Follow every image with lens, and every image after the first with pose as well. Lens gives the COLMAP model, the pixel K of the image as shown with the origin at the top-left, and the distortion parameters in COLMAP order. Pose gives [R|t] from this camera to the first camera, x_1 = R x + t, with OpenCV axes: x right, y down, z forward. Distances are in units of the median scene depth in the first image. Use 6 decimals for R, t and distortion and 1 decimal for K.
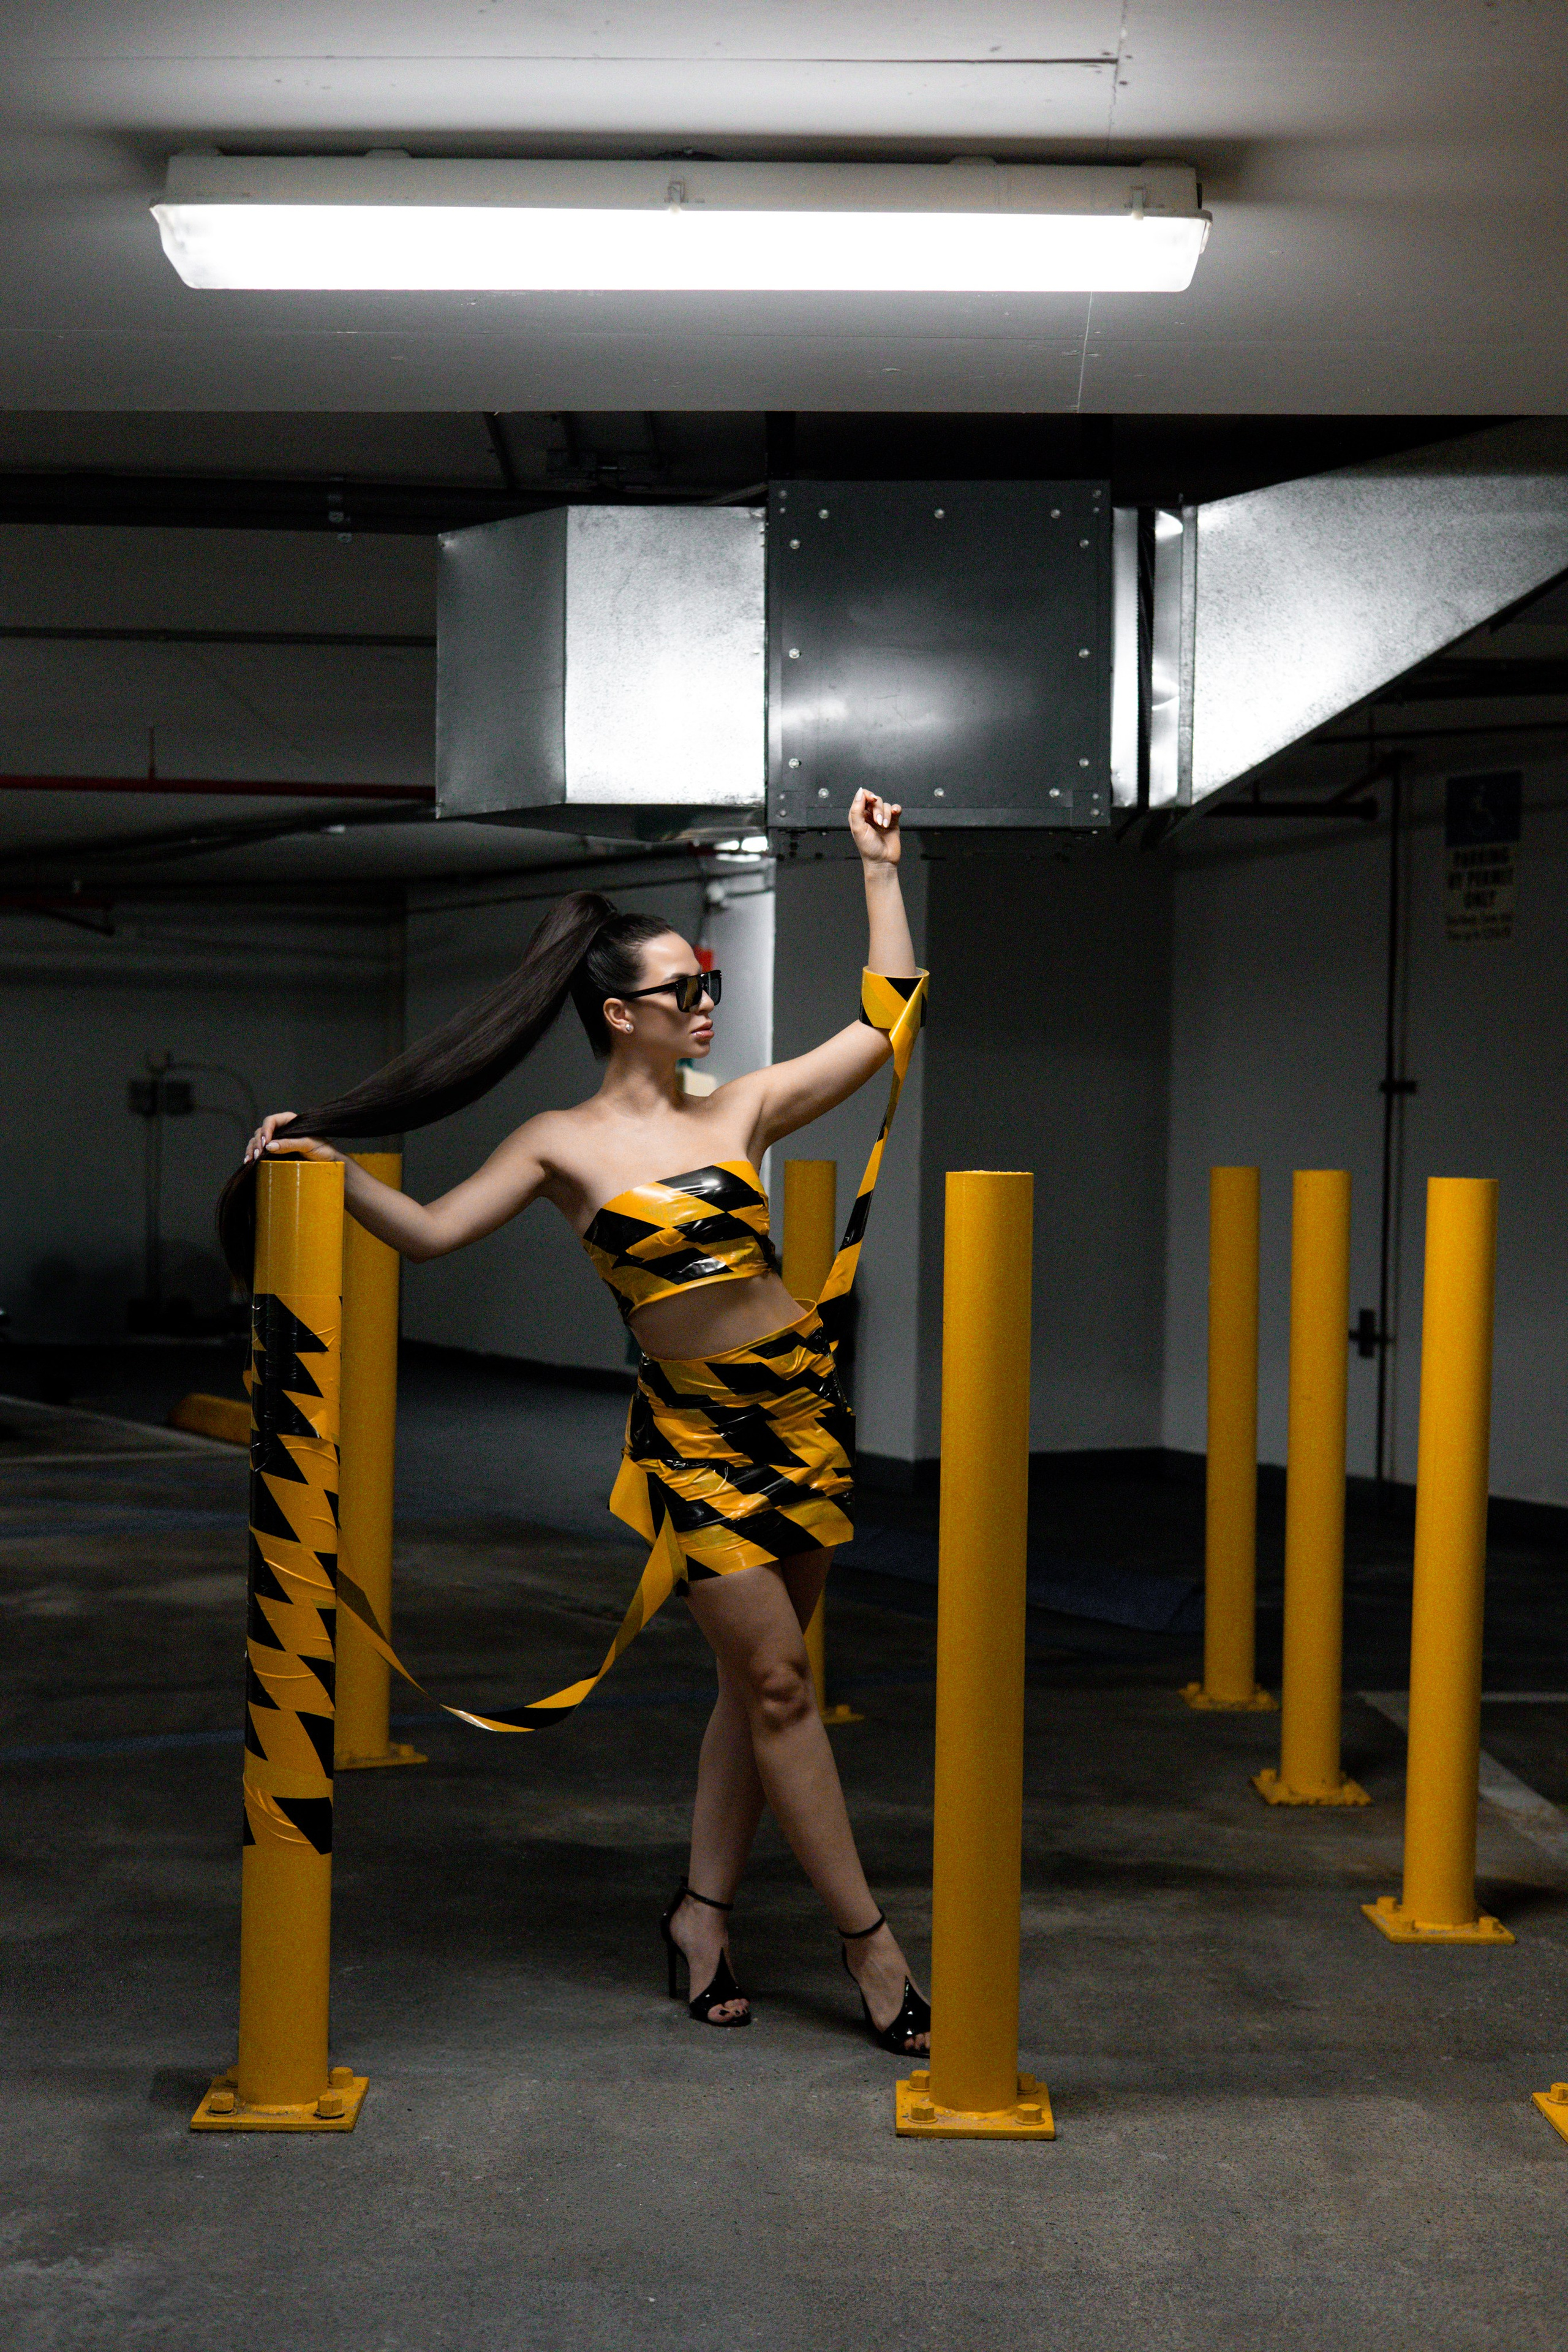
lens RADIAL K [[3374.3, 0, 784.0], [0, 3374.3, 1176.0], [0, 0, 1]] dist [0.073747, -0.165600]
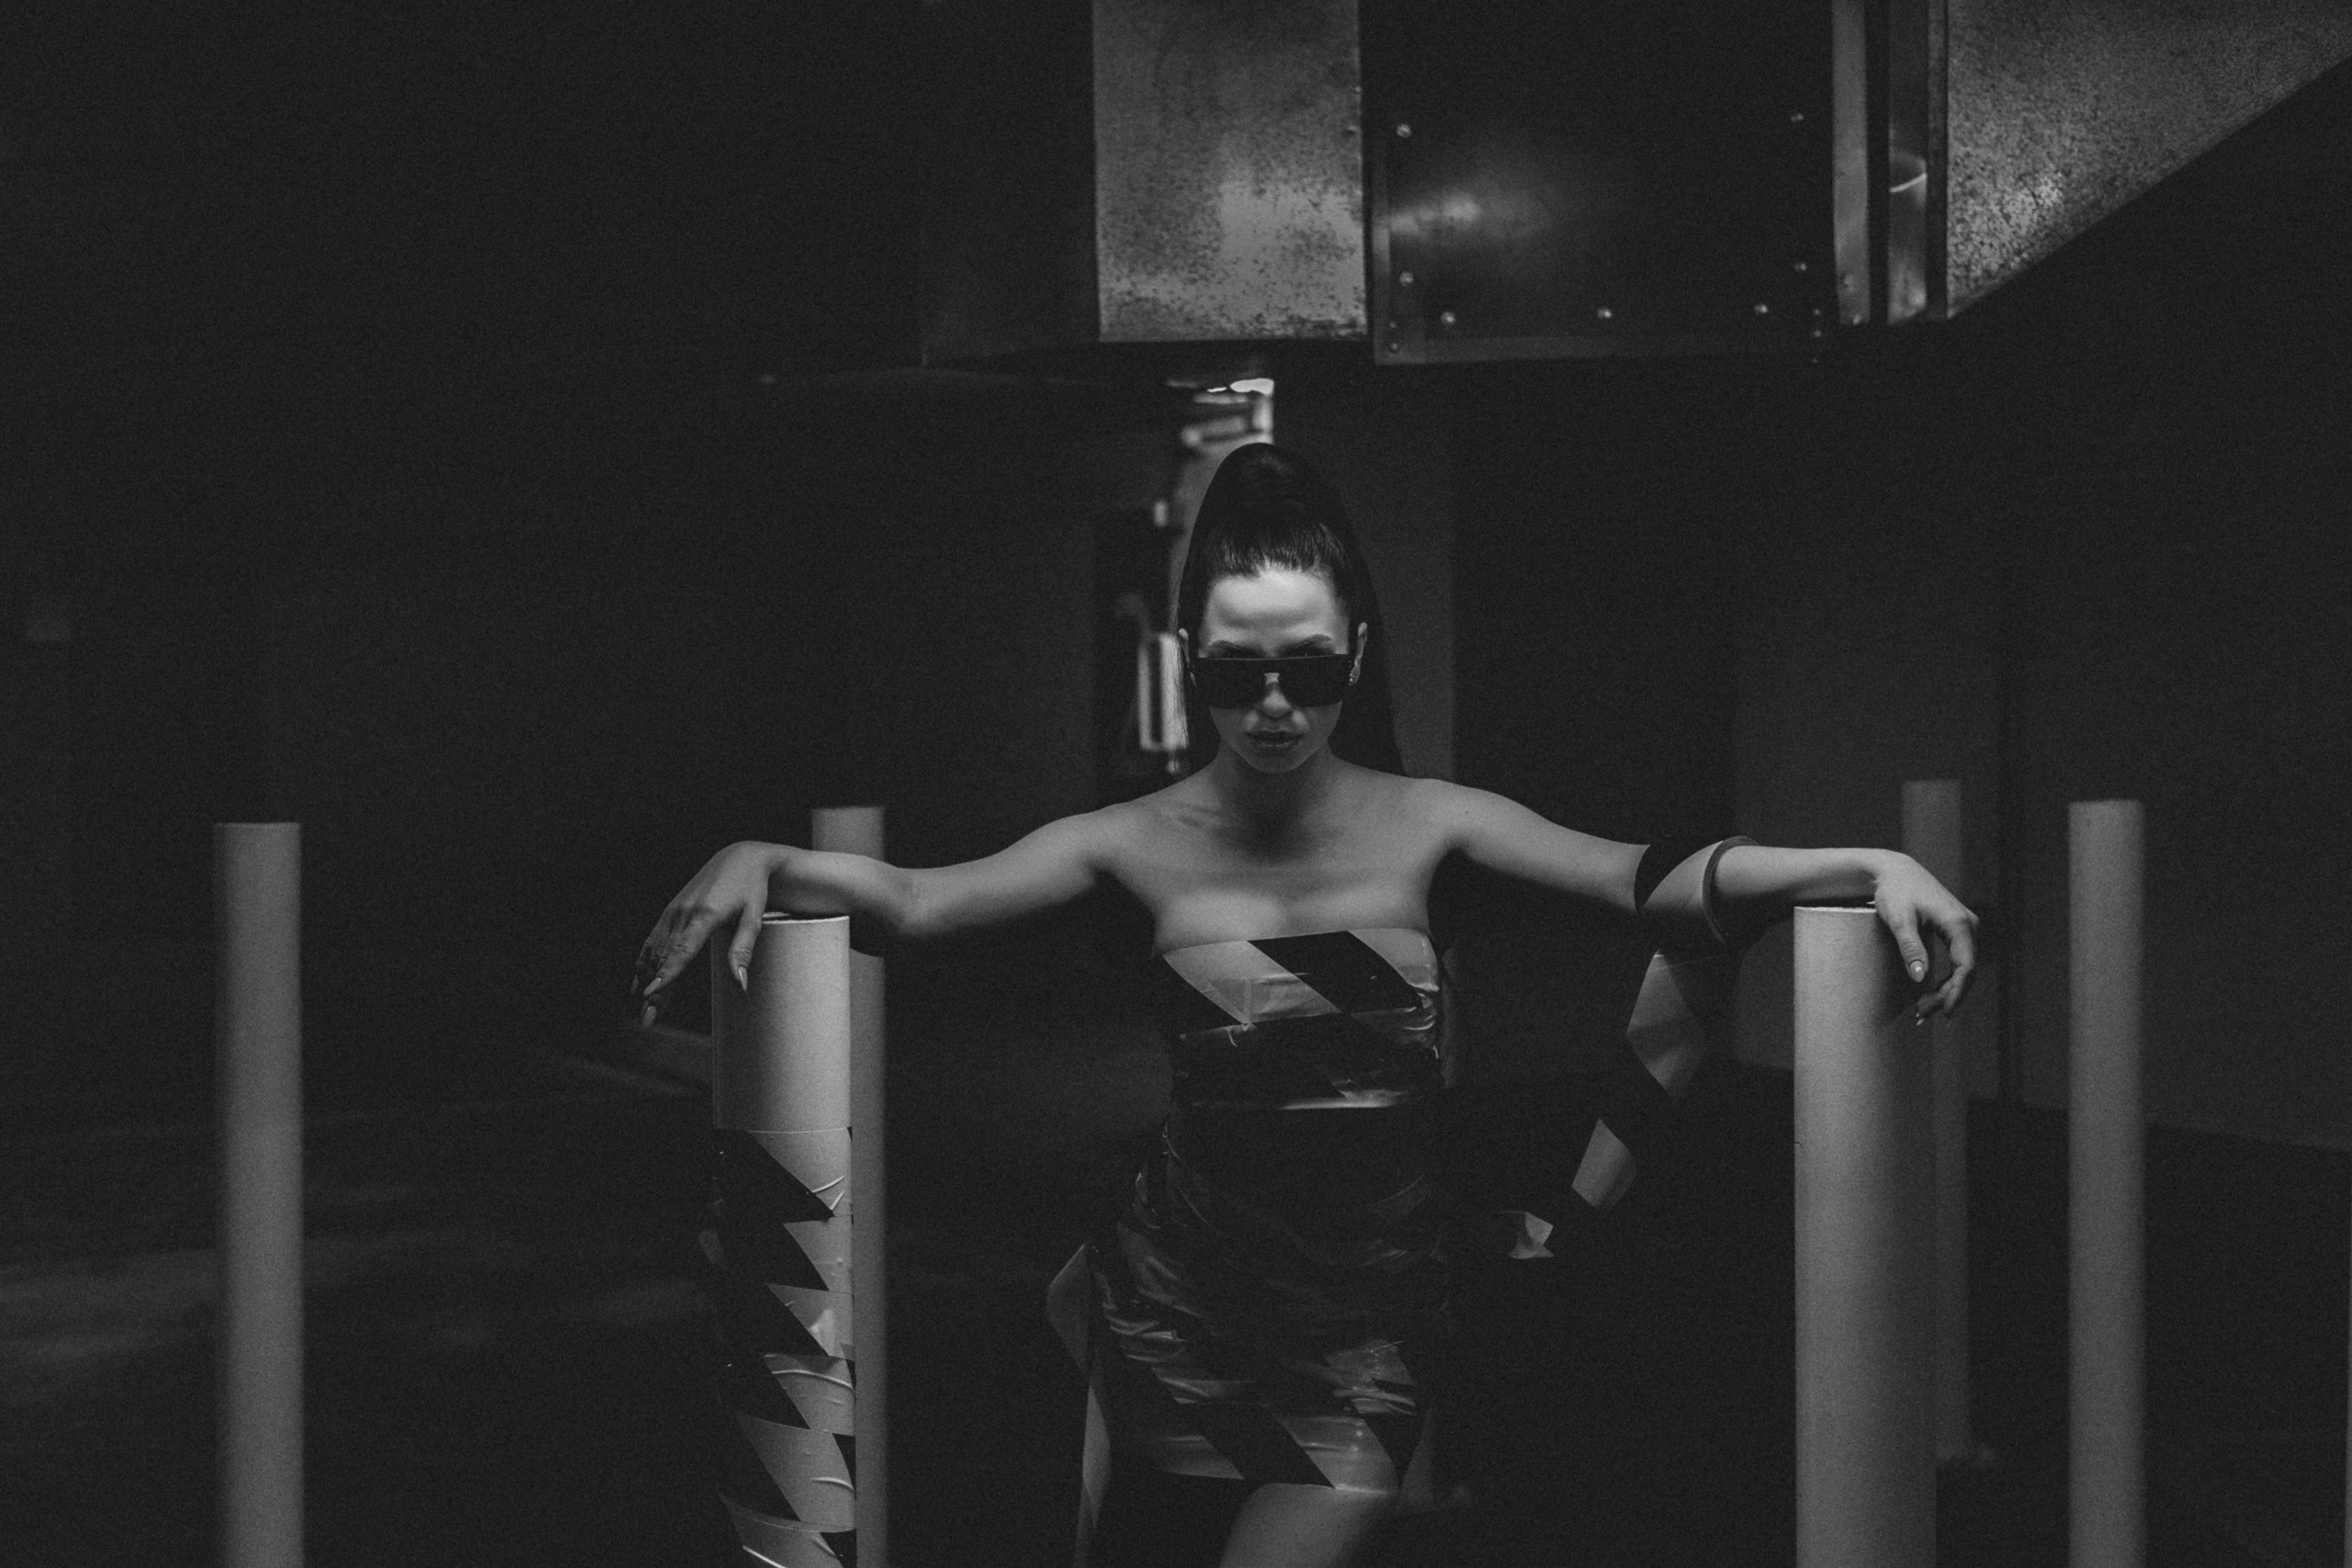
lens RADIAL K [[3374.0, 0, 1176.0], [0, 3374.0, 784.0], [0, 0, 1]] dist [0.073747, -0.165600]
pose [[0.999607, -0.026383, -0.009425, -0.043517], [0.026585, 0.999404, 0.022037, -0.029205], [0.008838, -0.022279, 0.999713, 0.255530]]
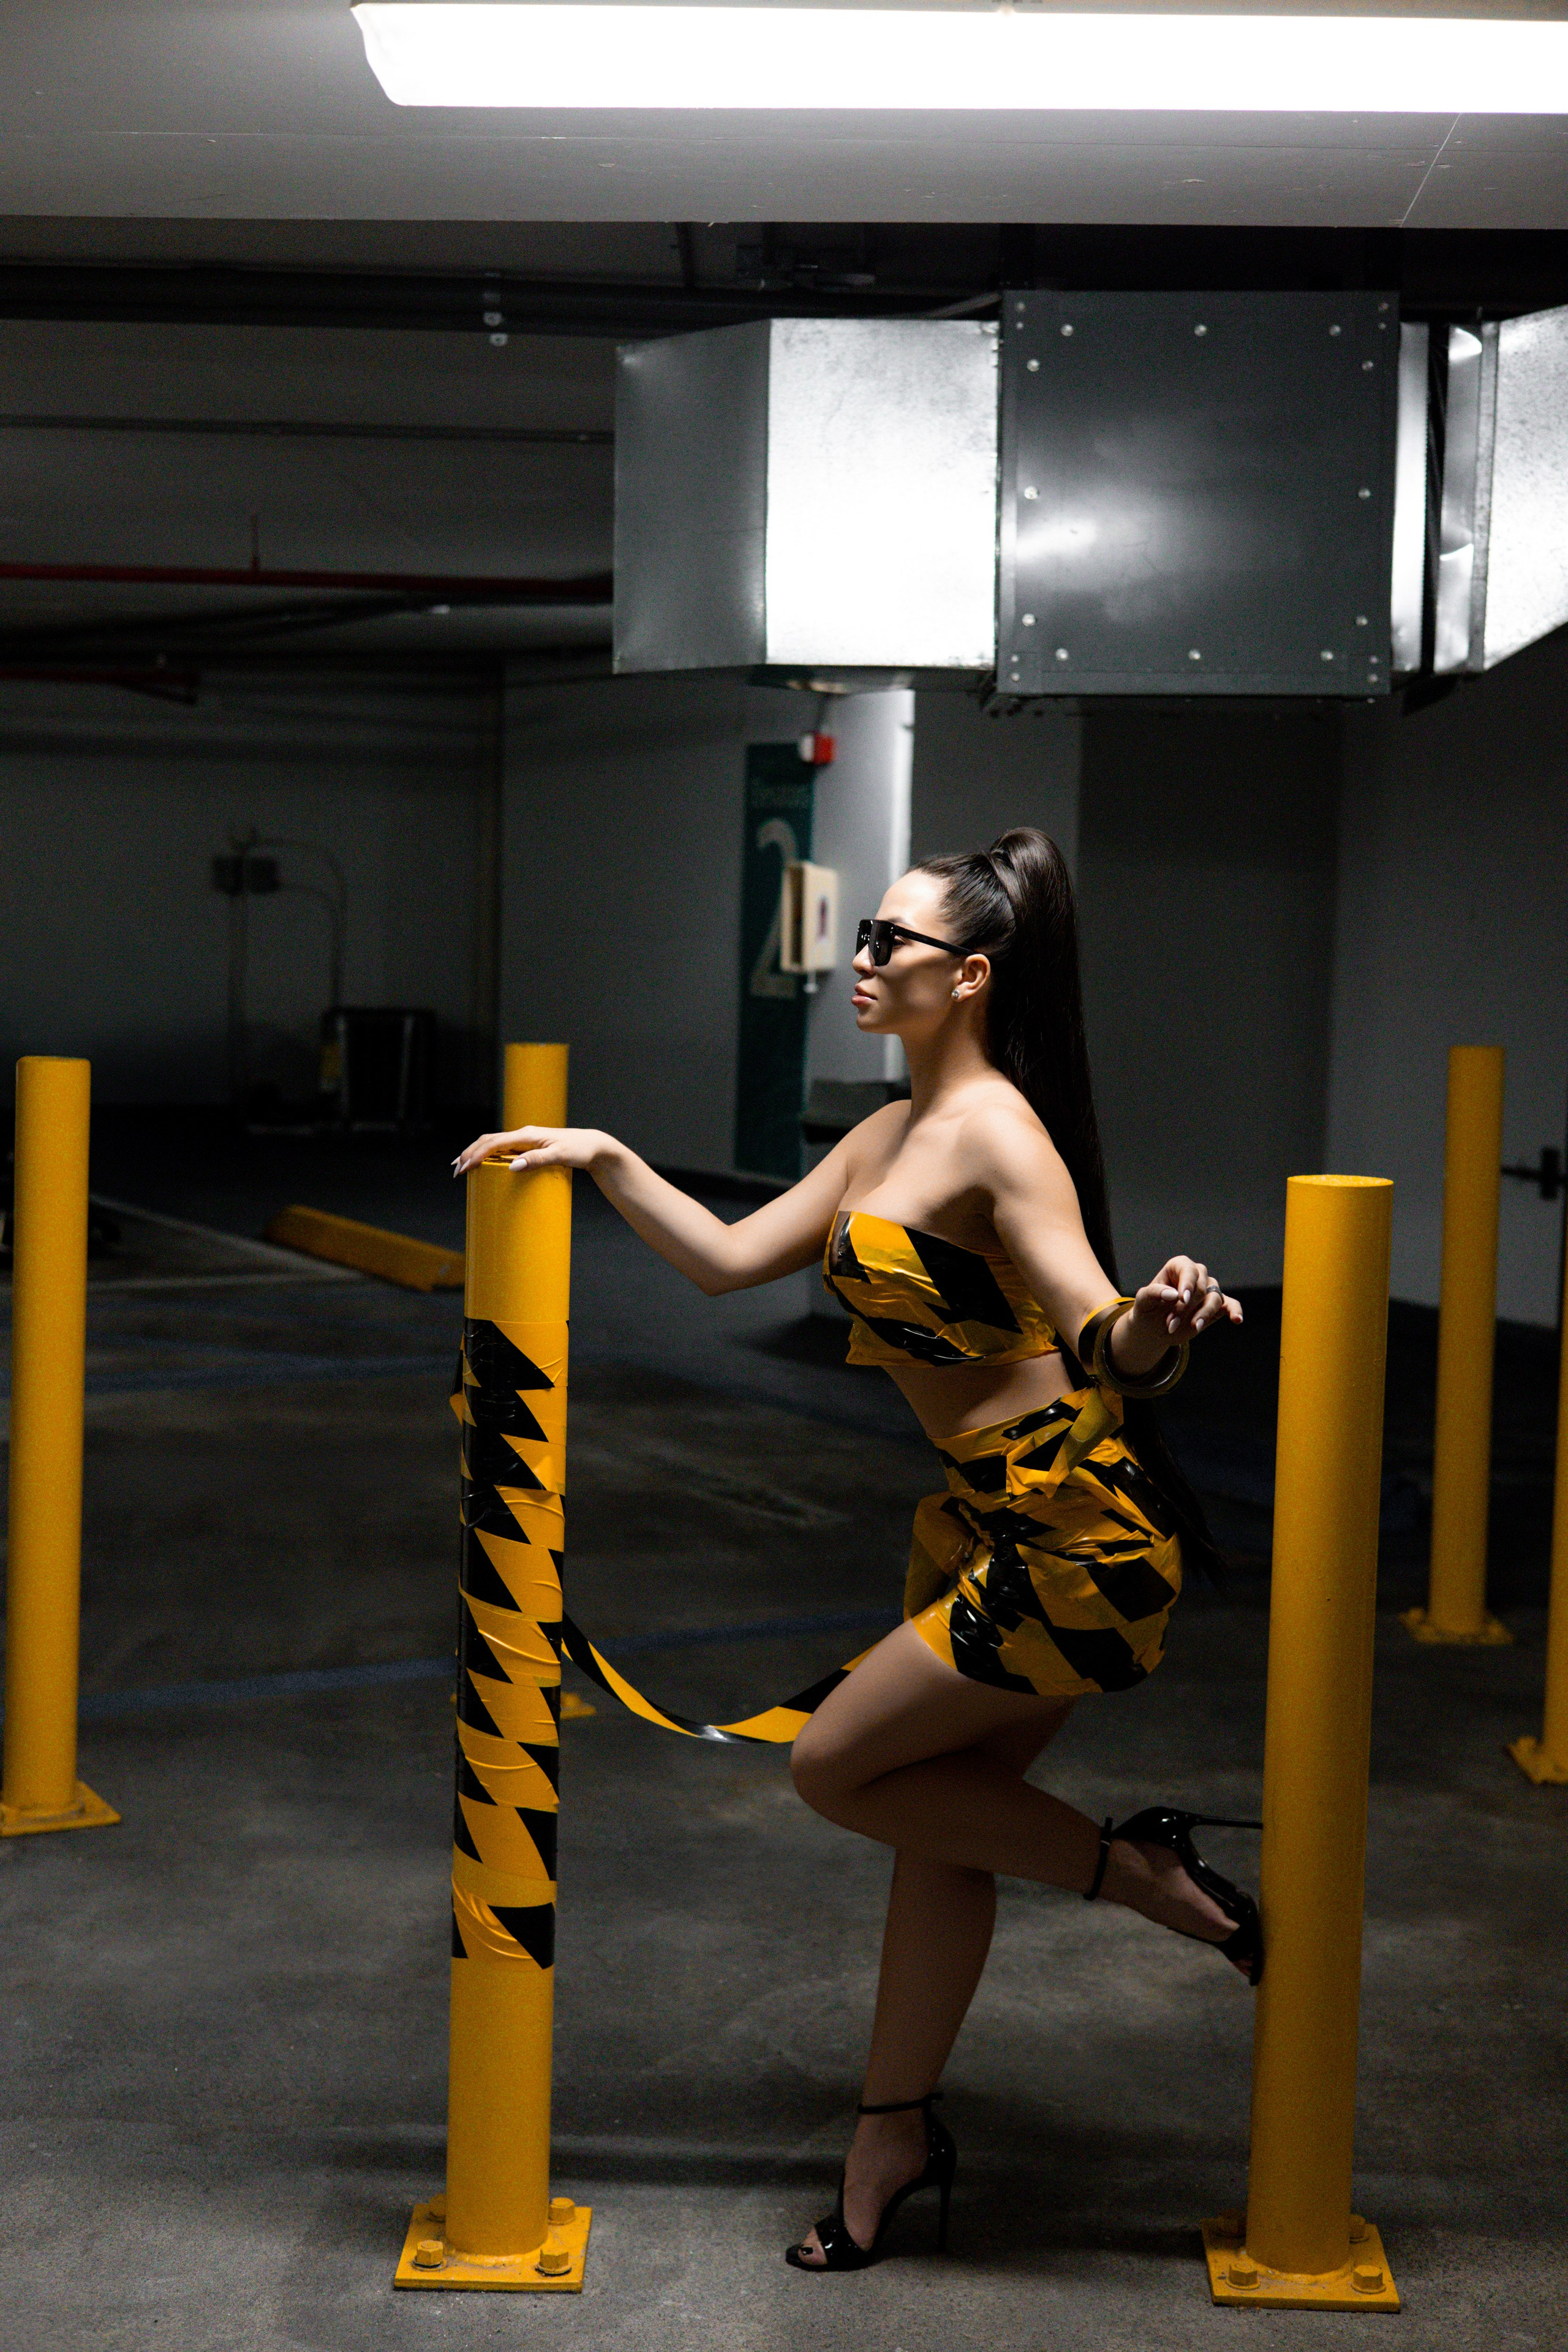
lens RADIAL K [[3374.3, 0, 784.0], [0, 3374.3, 1176.0], [0, 0, 1]] dist [0.073747, -0.165600]
pose [[0.999820, 0.009113, -0.016614, -0.044394], [-0.007763, 0.996800, 0.079555, -0.047777], [0.017286, -0.079412, 0.996692, 0.114249]]
